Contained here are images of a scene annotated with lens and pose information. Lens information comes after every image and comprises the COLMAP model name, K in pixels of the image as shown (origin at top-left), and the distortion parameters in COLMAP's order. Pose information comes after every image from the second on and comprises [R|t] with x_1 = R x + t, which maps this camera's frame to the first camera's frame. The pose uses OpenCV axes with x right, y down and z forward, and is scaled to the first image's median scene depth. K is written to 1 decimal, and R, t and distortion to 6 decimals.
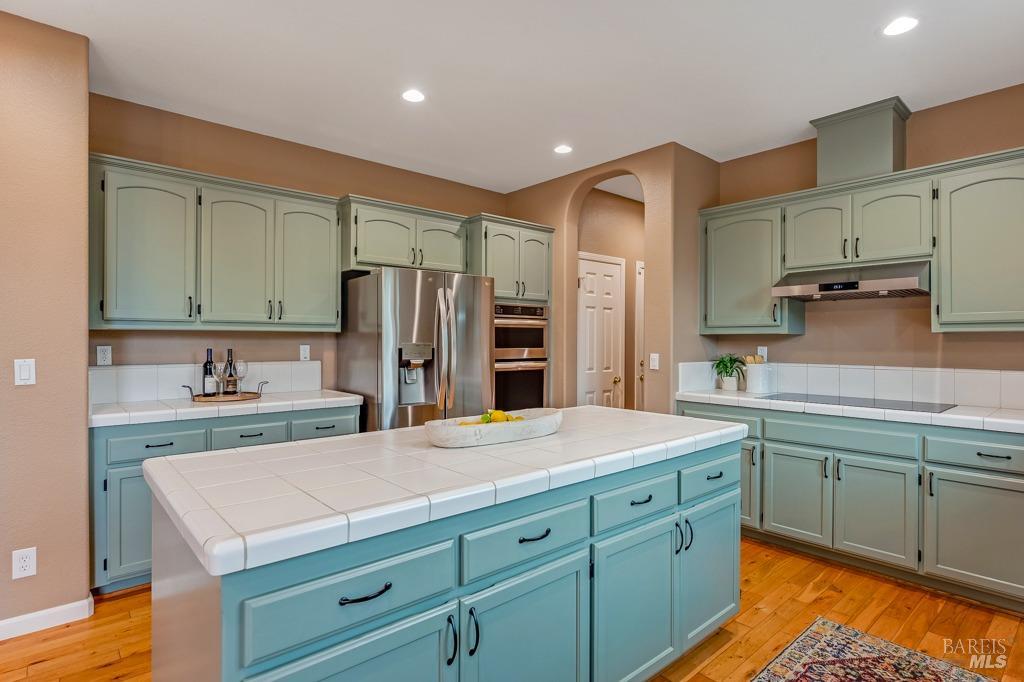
lens RADIAL K [[528.5, 0, 510.6], [0, 528.5, 338.3], [0, 0, 1]] dist [-0.001204, 0.001879]
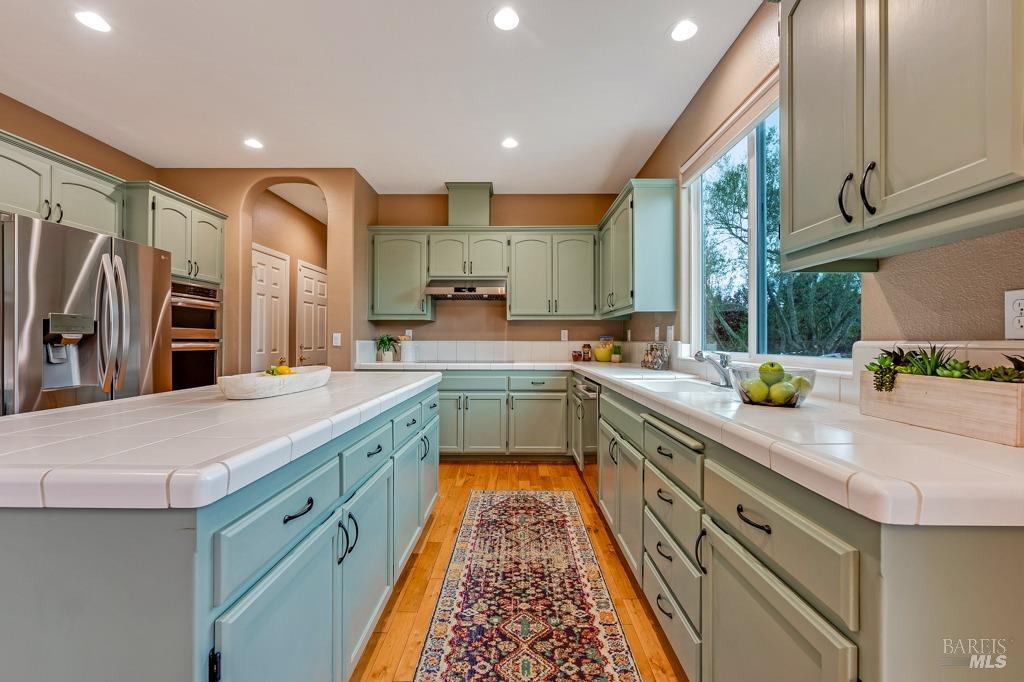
lens RADIAL K [[418.1, 0, 507.3], [0, 418.1, 337.3], [0, 0, 1]] dist [0.008465, -0.000355]
pose [[0.674678, 0.006334, 0.738085, -0.201679], [-0.004111, 0.999980, -0.004824, 0.045080], [-0.738100, 0.000220, 0.674691, 0.038481]]
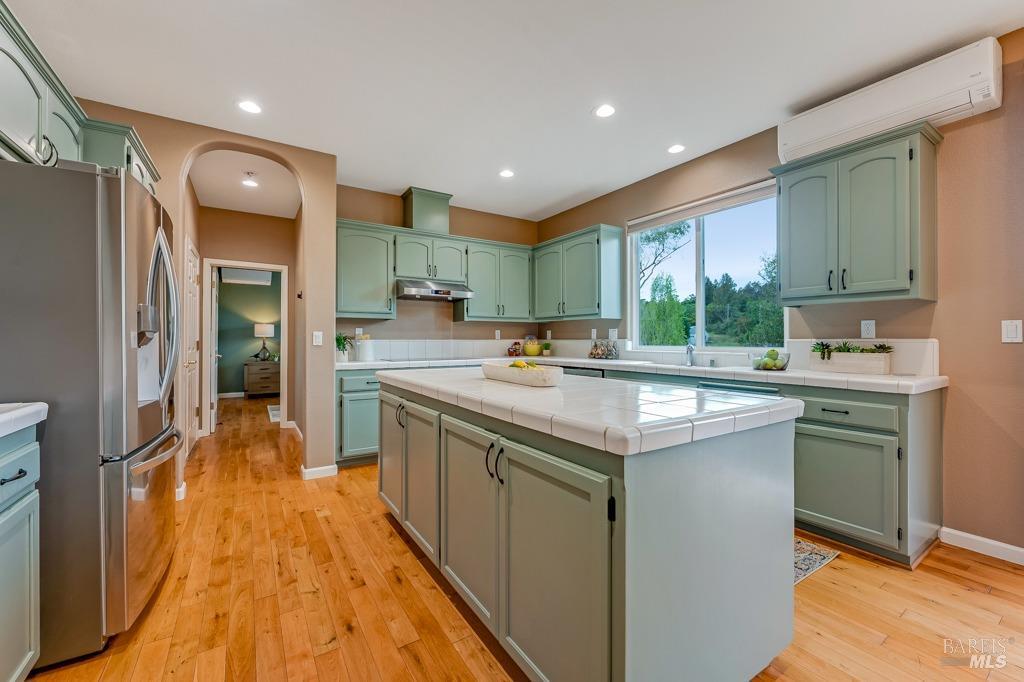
lens RADIAL K [[403.3, 0, 513.3], [0, 403.3, 345.2], [0, 0, 1]] dist [-0.027424, -0.000076]
pose [[0.143108, -0.016993, 0.989561, -0.567292], [-0.002292, 0.999844, 0.017501, 0.045068], [-0.989704, -0.004772, 0.143047, 0.495739]]
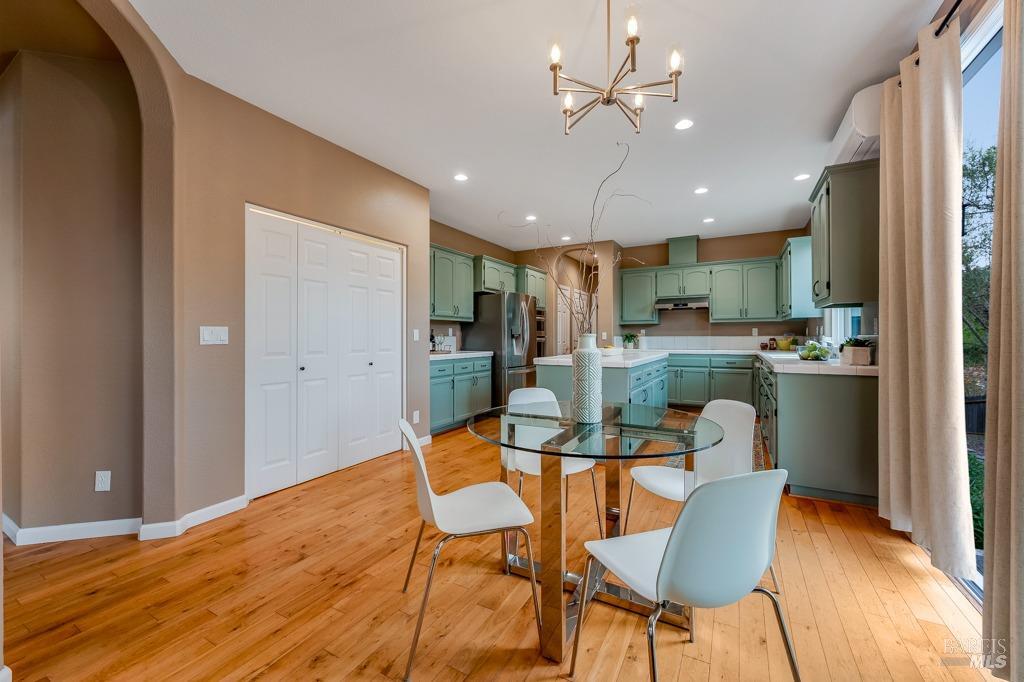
lens RADIAL K [[418.1, 0, 508.1], [0, 418.1, 335.7], [0, 0, 1]] dist [0.008465, -0.000355]
pose [[0.940793, -0.003719, 0.338961, -0.774427], [0.003798, 0.999993, 0.000431, 0.043259], [-0.338960, 0.000882, 0.940800, -0.580307]]
